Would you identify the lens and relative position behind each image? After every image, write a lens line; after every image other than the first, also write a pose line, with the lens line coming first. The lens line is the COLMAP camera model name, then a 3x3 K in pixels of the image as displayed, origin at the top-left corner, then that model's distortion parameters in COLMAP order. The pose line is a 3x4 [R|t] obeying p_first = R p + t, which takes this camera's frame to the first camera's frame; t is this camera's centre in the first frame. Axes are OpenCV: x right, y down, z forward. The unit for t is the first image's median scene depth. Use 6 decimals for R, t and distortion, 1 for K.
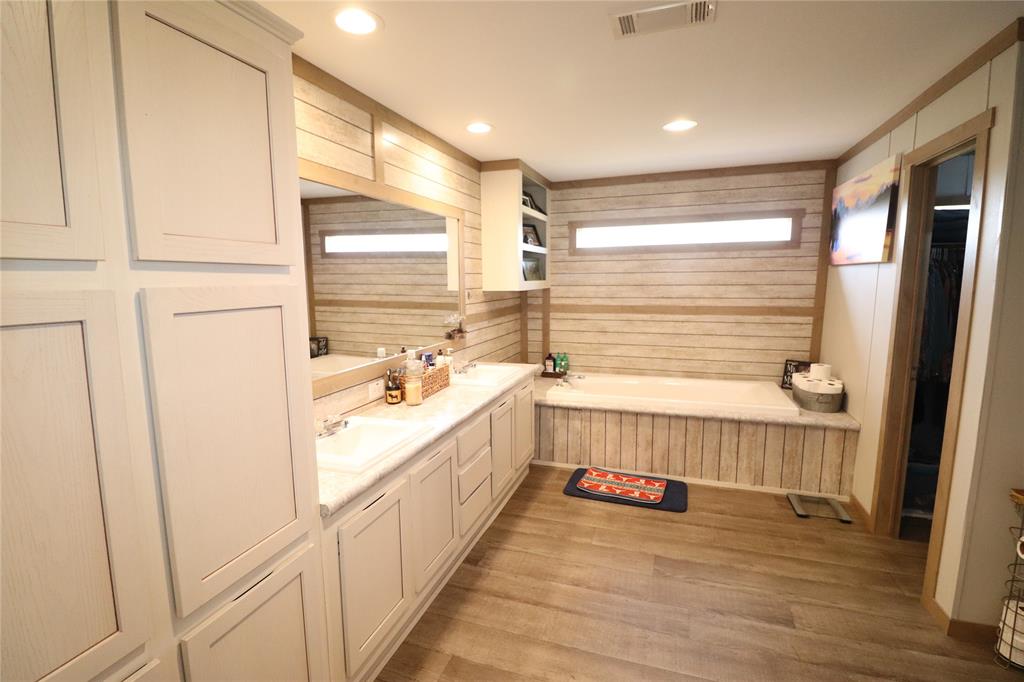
lens RADIAL K [[476.8, 0, 505.8], [0, 476.8, 341.5], [0, 0, 1]] dist [-0.013301, -0.001217]
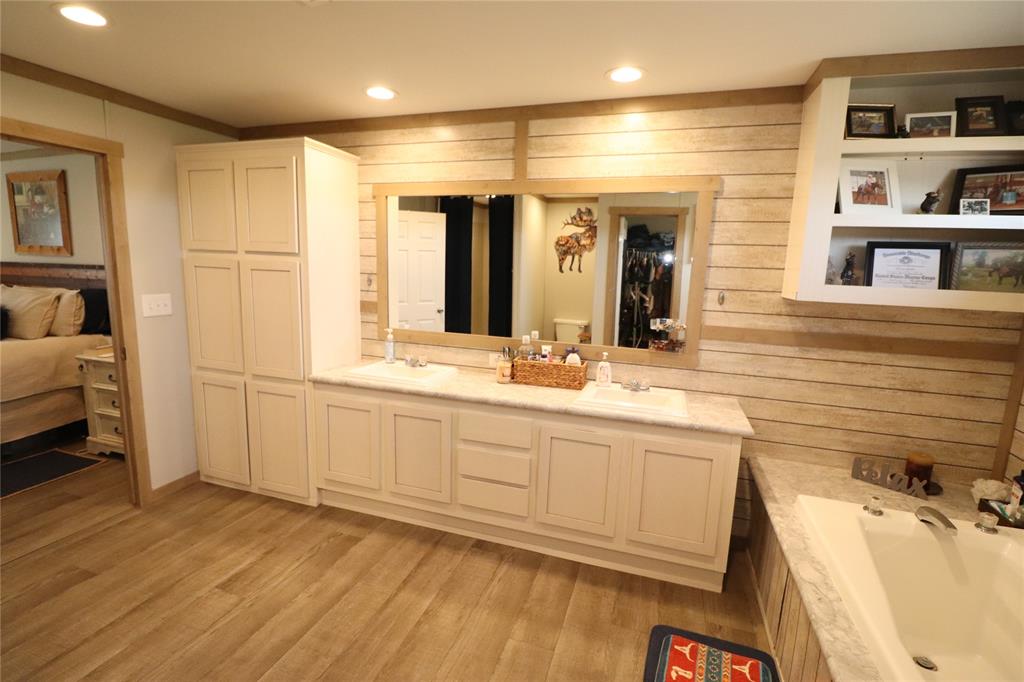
lens RADIAL K [[476.8, 0, 505.8], [0, 476.8, 341.5], [0, 0, 1]] dist [-0.013301, -0.001217]
pose [[0.009397, 0.173116, -0.984857, 0.778878], [-0.164175, 0.971802, 0.169255, -0.130383], [0.986387, 0.160098, 0.037553, 0.856942]]
